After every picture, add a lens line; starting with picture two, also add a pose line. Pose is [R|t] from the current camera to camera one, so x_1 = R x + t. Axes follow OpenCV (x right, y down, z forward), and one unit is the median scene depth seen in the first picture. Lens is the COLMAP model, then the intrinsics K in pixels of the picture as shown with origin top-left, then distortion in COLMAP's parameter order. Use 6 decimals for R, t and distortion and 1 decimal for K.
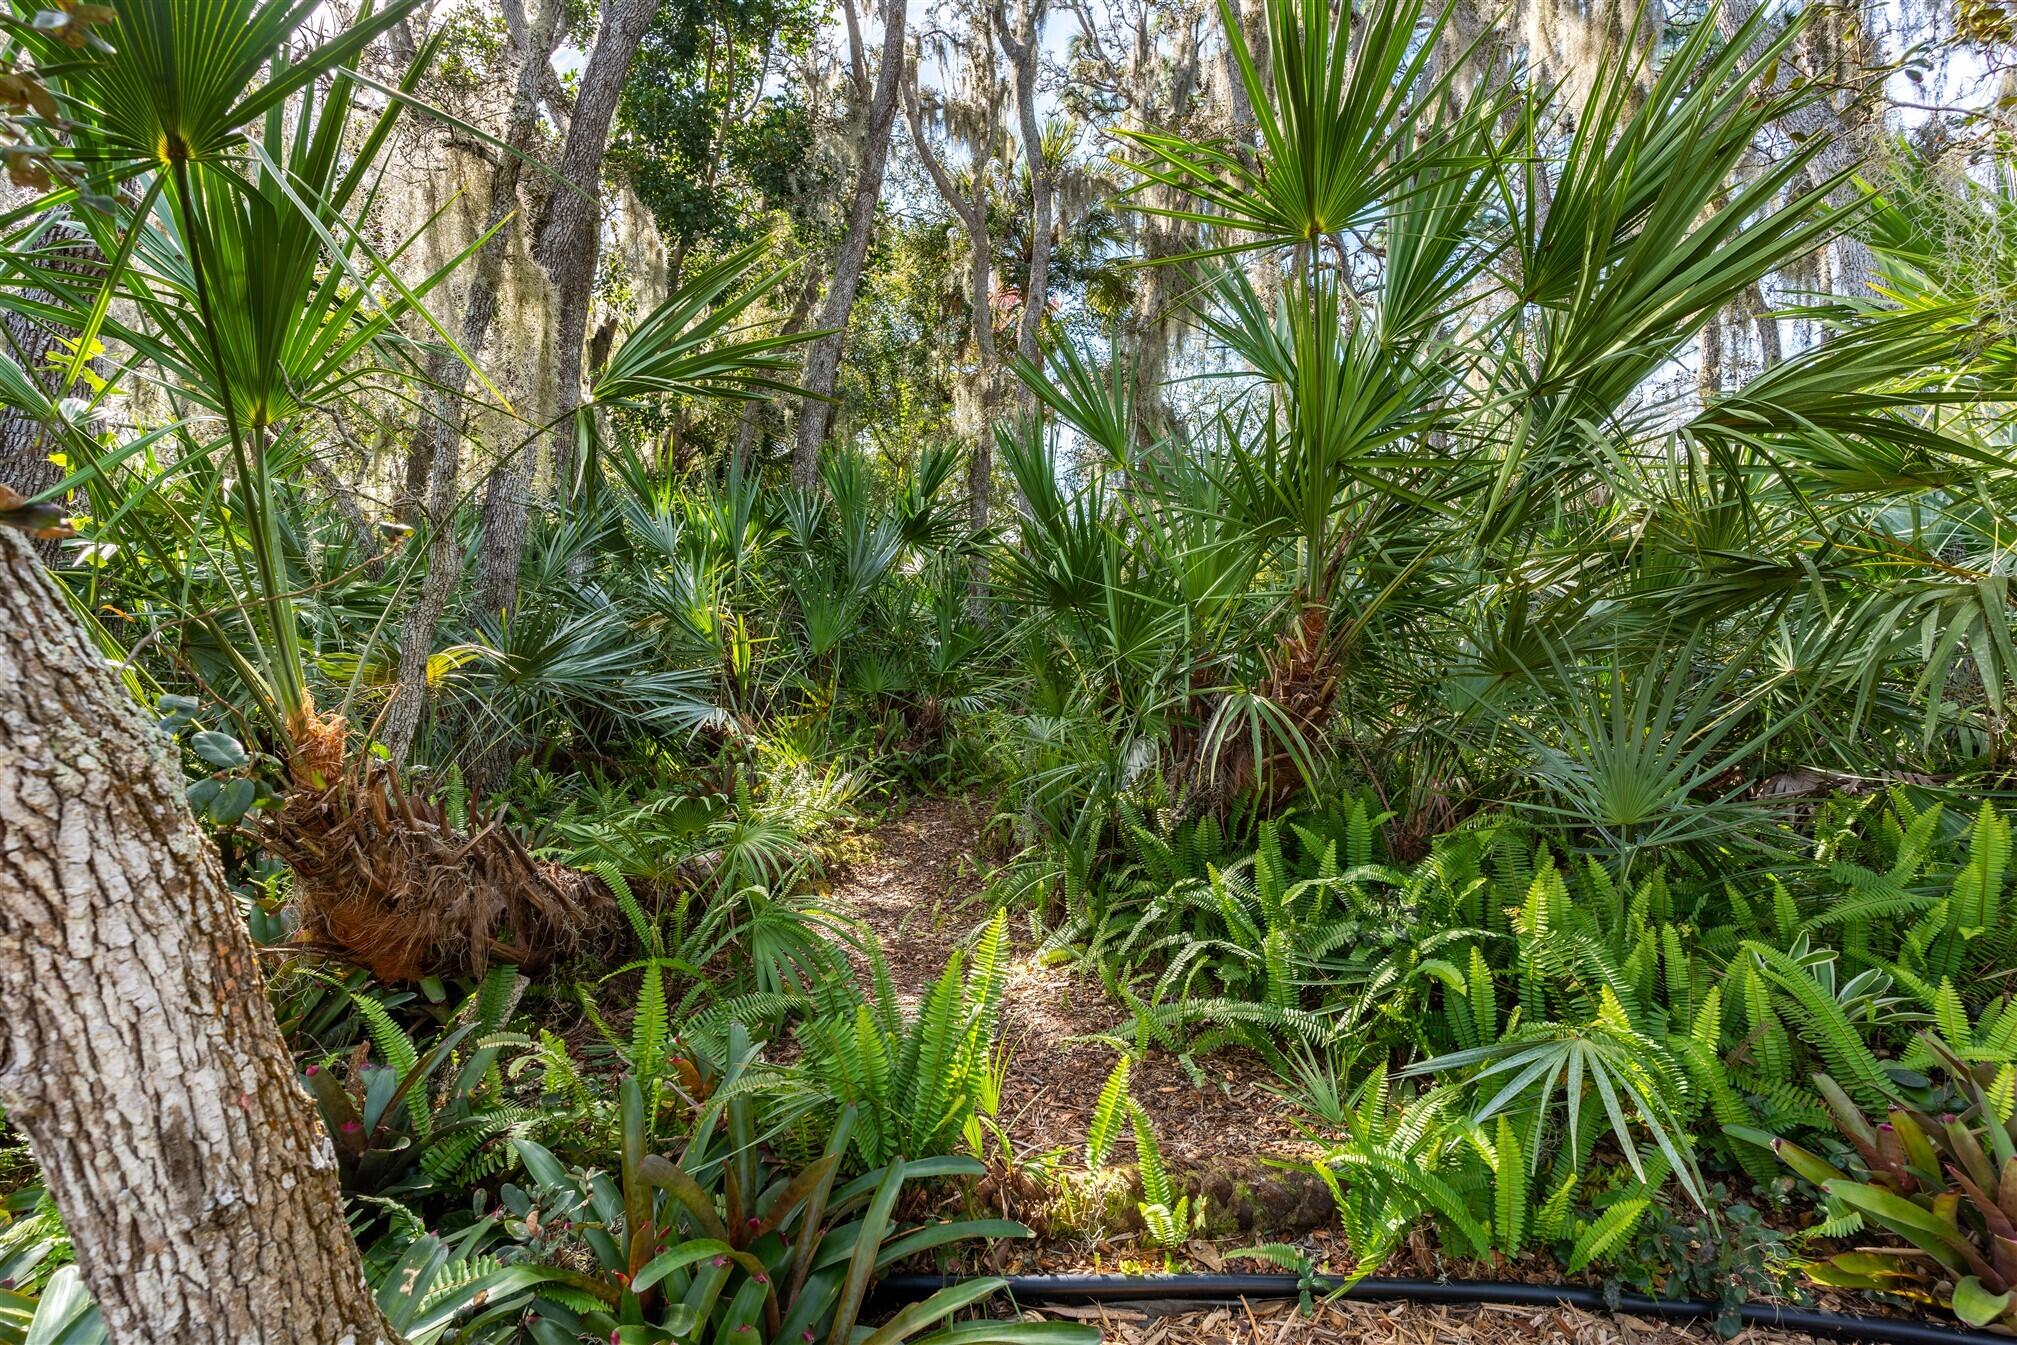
lens RADIAL K [[961.1, 0, 1013.0], [0, 961.1, 676.2], [0, 0, 1]] dist [0.003514, -0.000194]
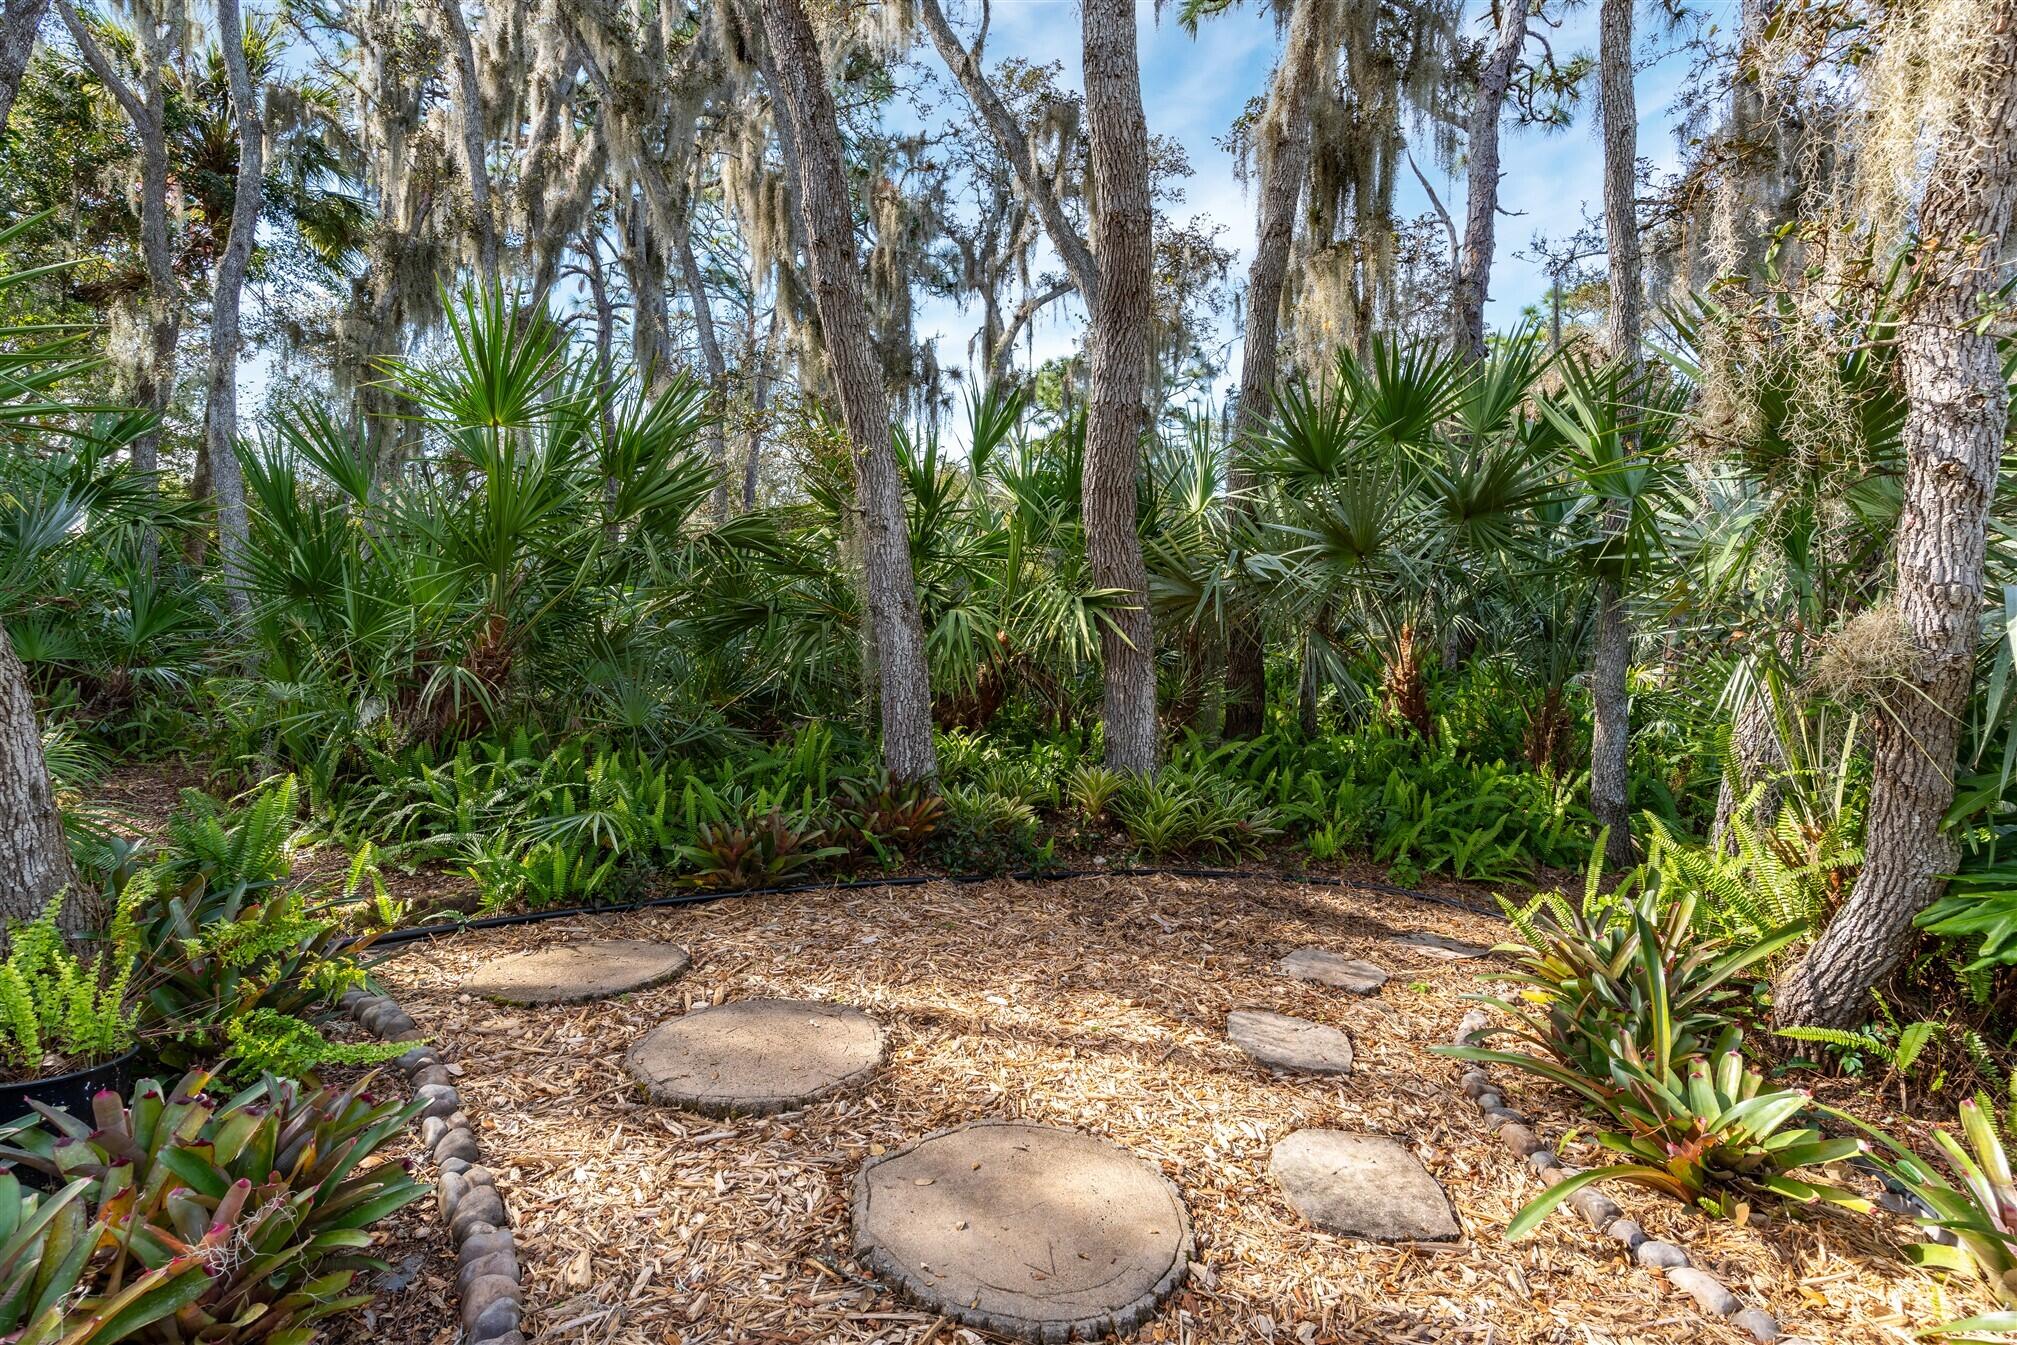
lens RADIAL K [[961.1, 0, 1013.8], [0, 961.1, 675.6], [0, 0, 1]] dist [0.003514, -0.000194]
pose [[0.743529, 0.017879, 0.668464, -0.138143], [-0.028171, 0.999593, 0.004599, 0.000185], [-0.668109, -0.022251, 0.743730, -0.832230]]
